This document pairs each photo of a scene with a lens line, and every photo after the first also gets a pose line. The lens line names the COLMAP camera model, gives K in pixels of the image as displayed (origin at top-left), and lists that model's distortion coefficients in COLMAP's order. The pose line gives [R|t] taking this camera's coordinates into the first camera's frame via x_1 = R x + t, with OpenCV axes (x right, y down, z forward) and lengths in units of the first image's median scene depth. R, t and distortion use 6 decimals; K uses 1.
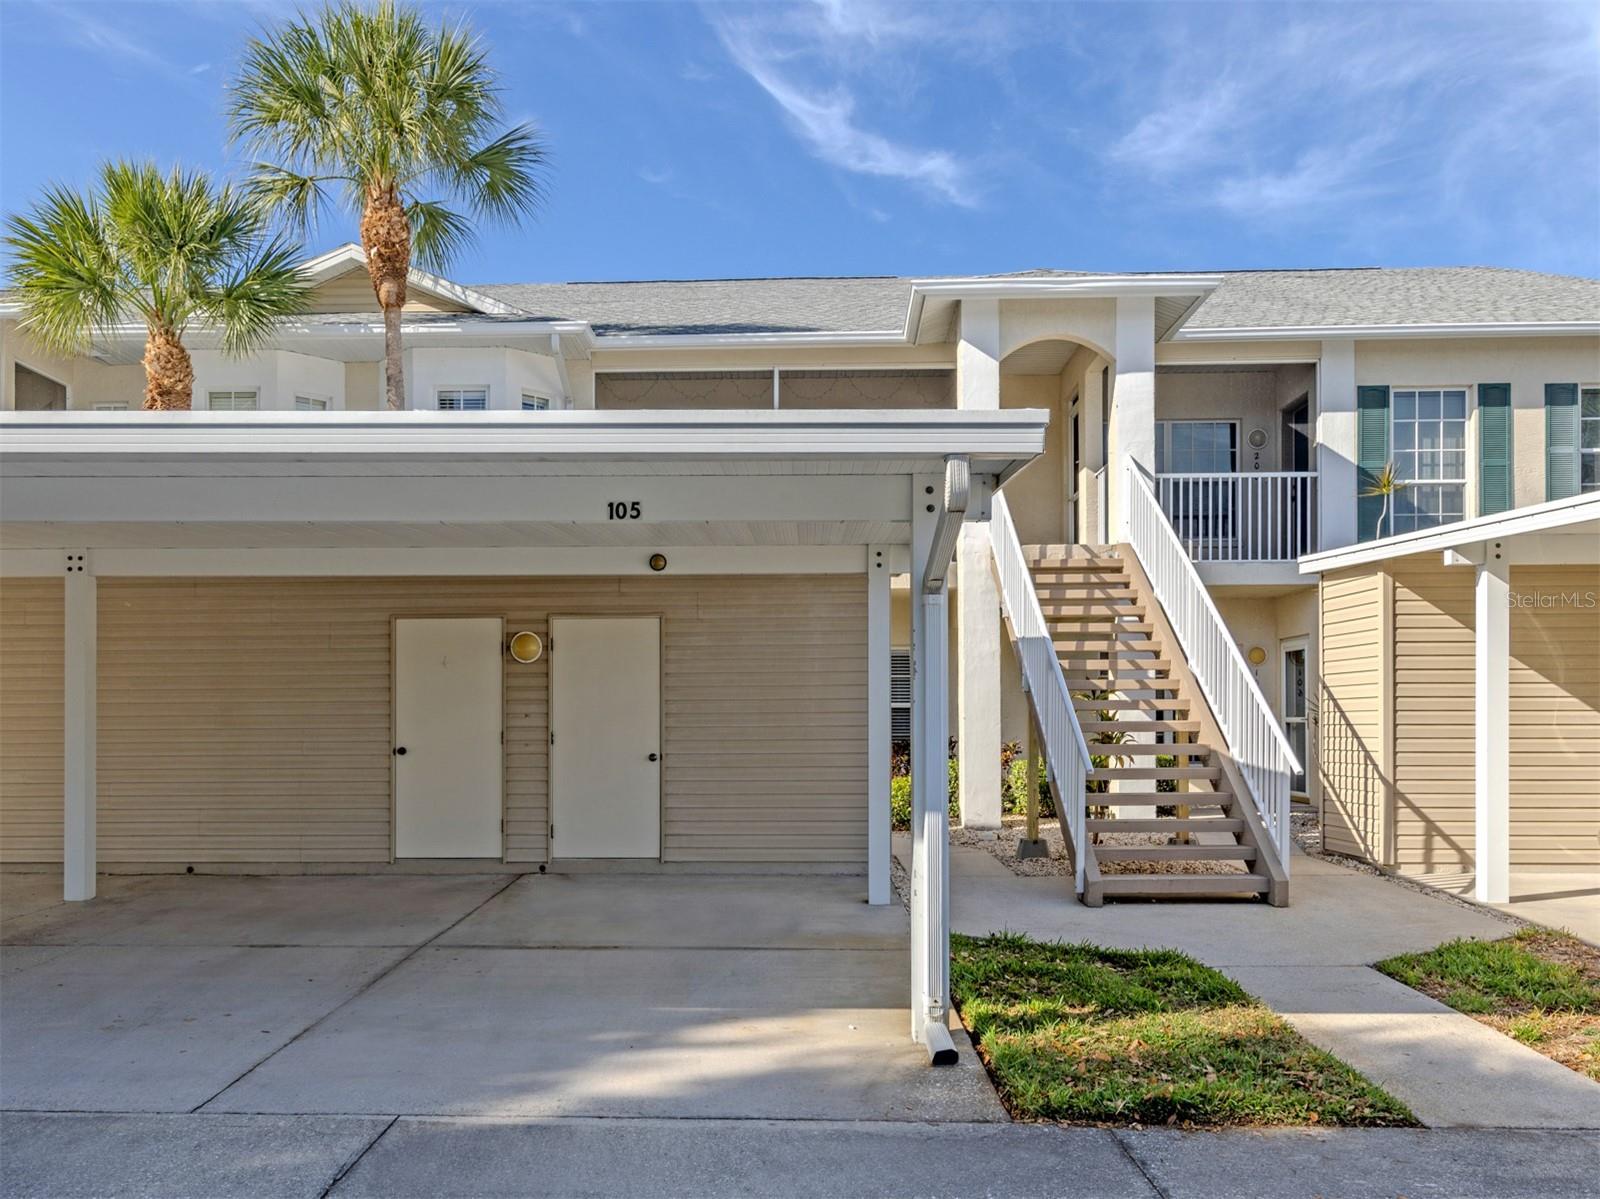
lens RADIAL K [[1257.5, 0, 759.0], [0, 1257.5, 672.7], [0, 0, 1]] dist [0.006791, -0.000046]
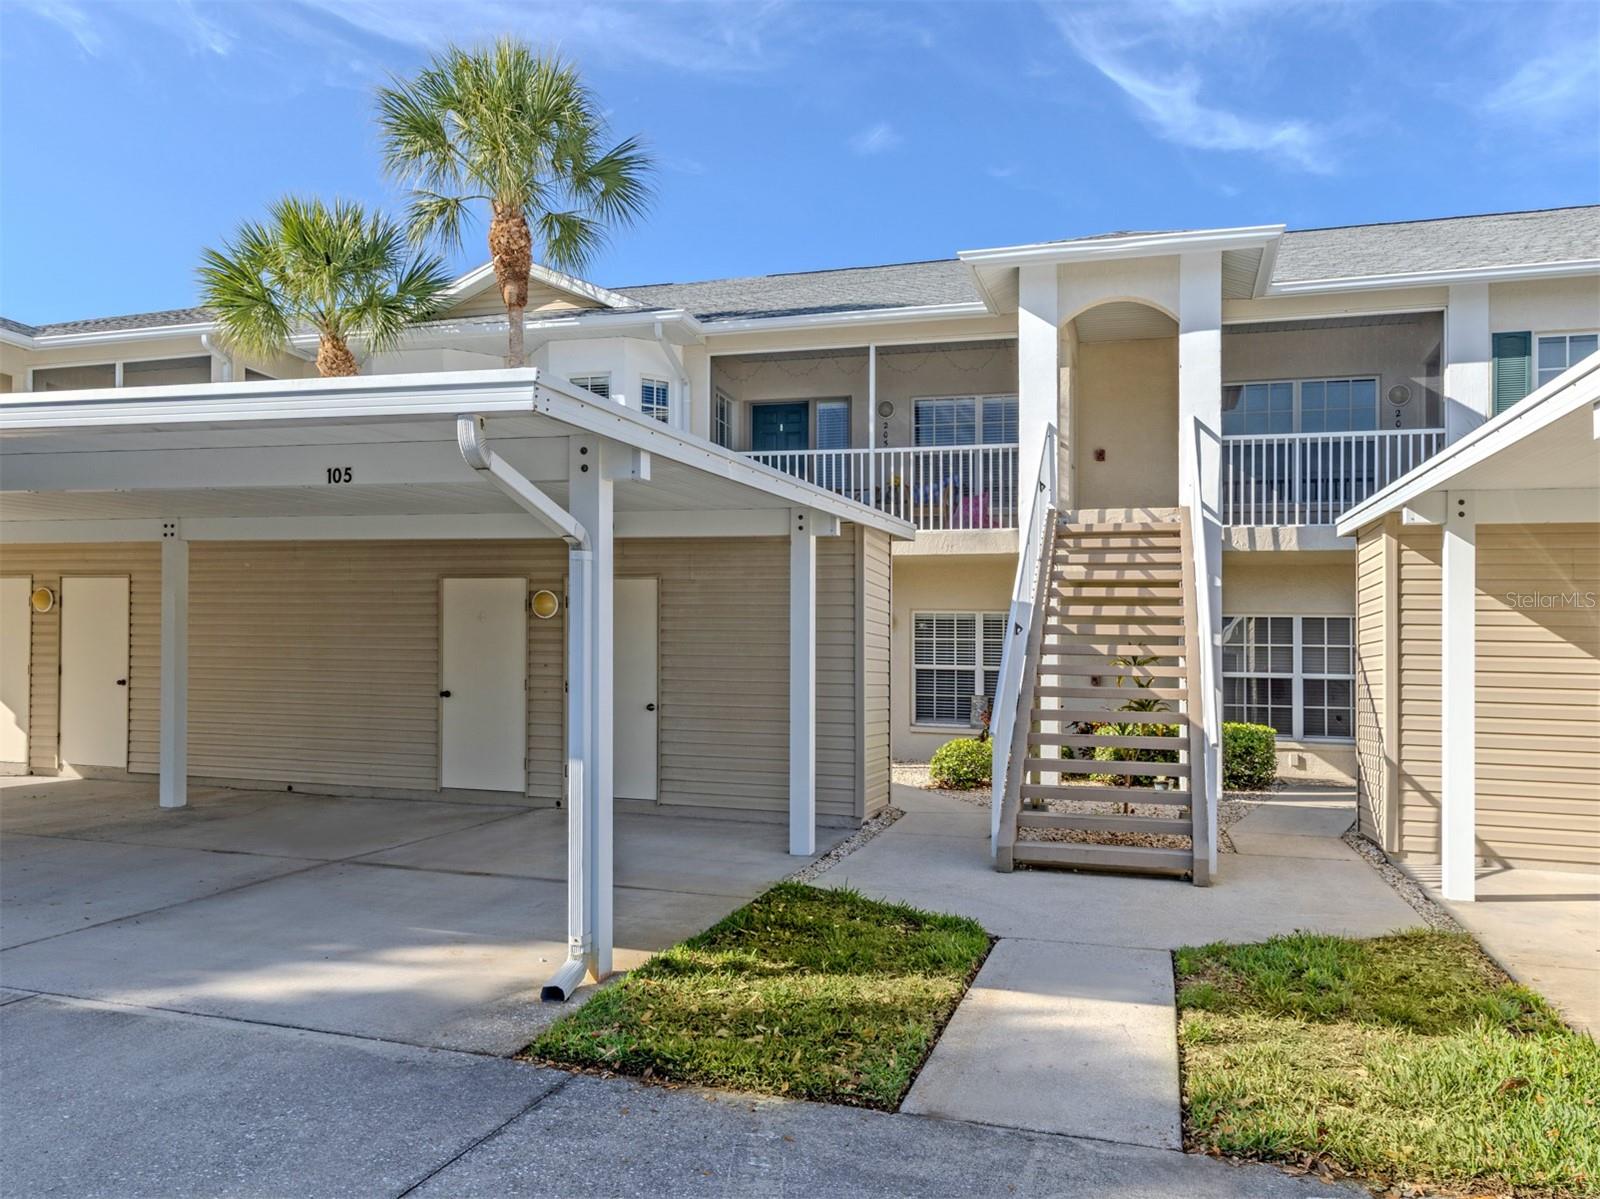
lens RADIAL K [[1168.3, 0, 776.2], [0, 1168.3, 628.2], [0, 0, 1]] dist [0.016549, -0.011066]
pose [[0.964114, 0.017260, -0.264928, 0.235585], [-0.019300, 0.999801, -0.005097, 0.001842], [0.264787, 0.010027, 0.964255, 0.045234]]
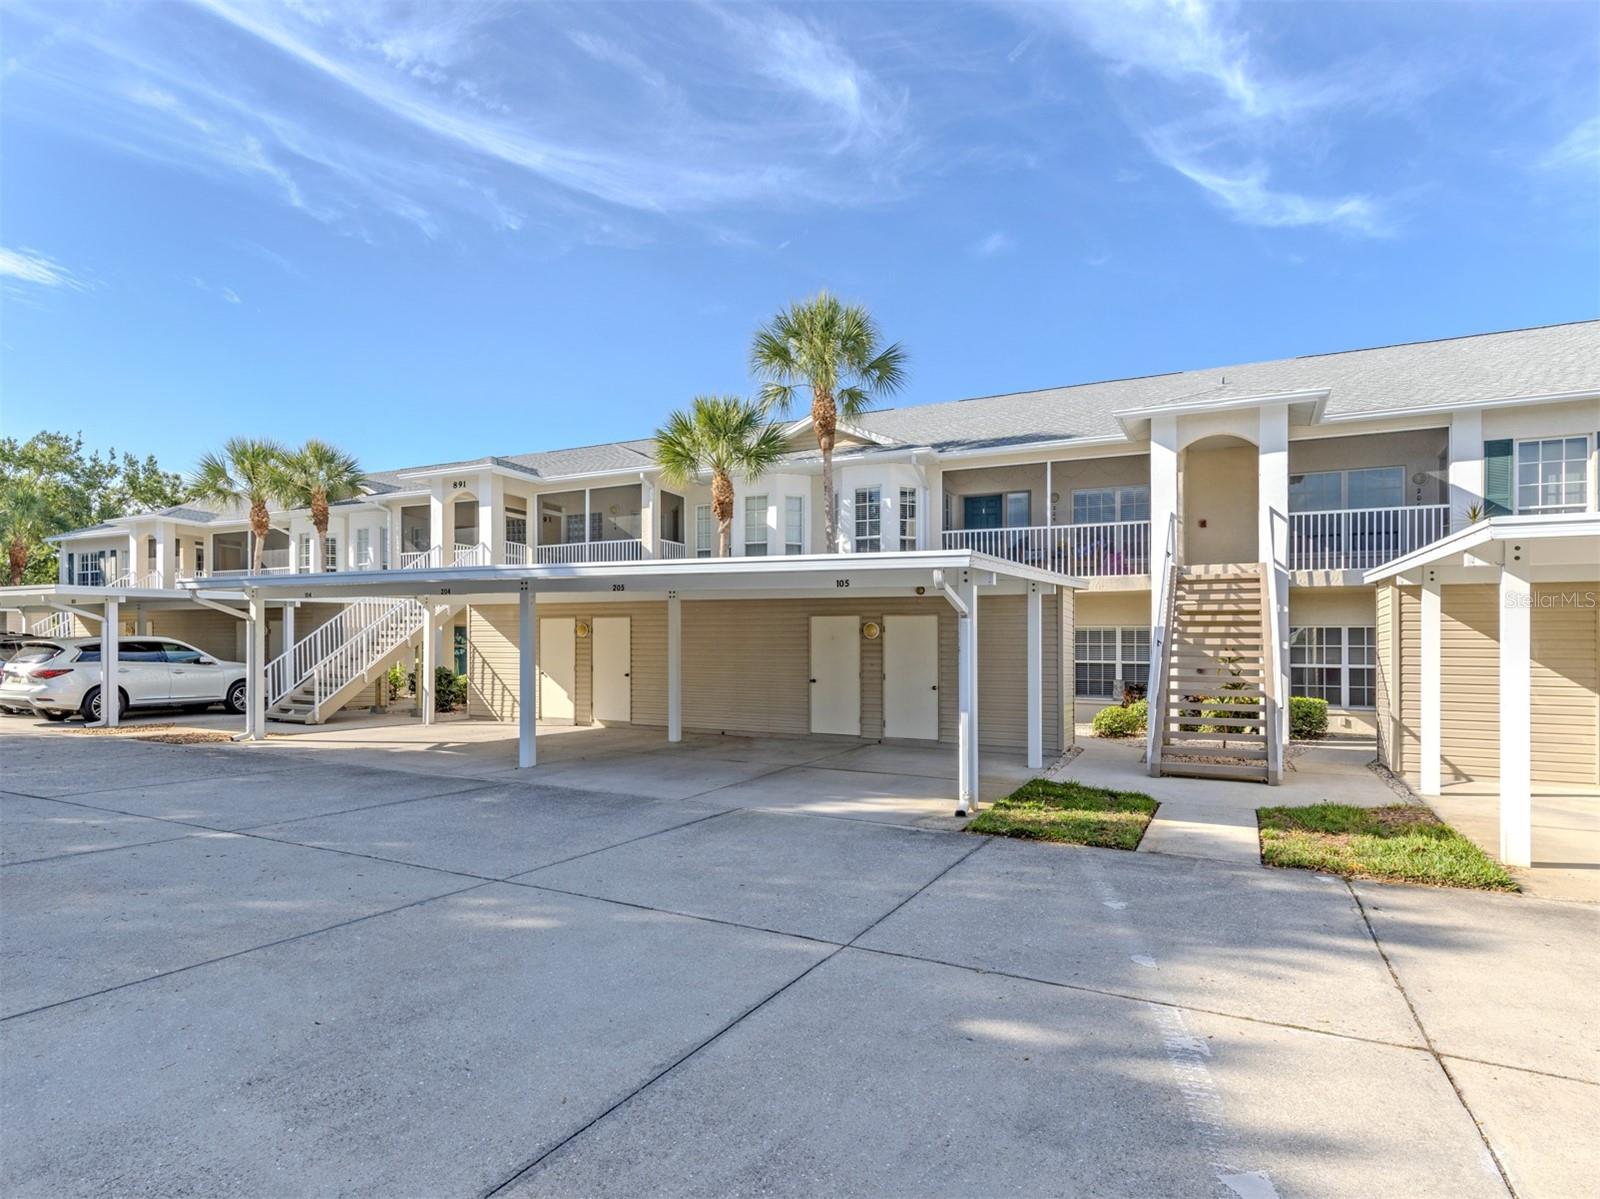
lens RADIAL K [[883.3, 0, 744.7], [0, 883.3, 651.2], [0, 0, 1]] dist [-0.001462, -0.001741]
pose [[0.896893, 0.015120, -0.441990, 0.206814], [-0.006183, 0.999746, 0.021655, -0.013367], [0.442205, -0.016690, 0.896759, -0.279980]]
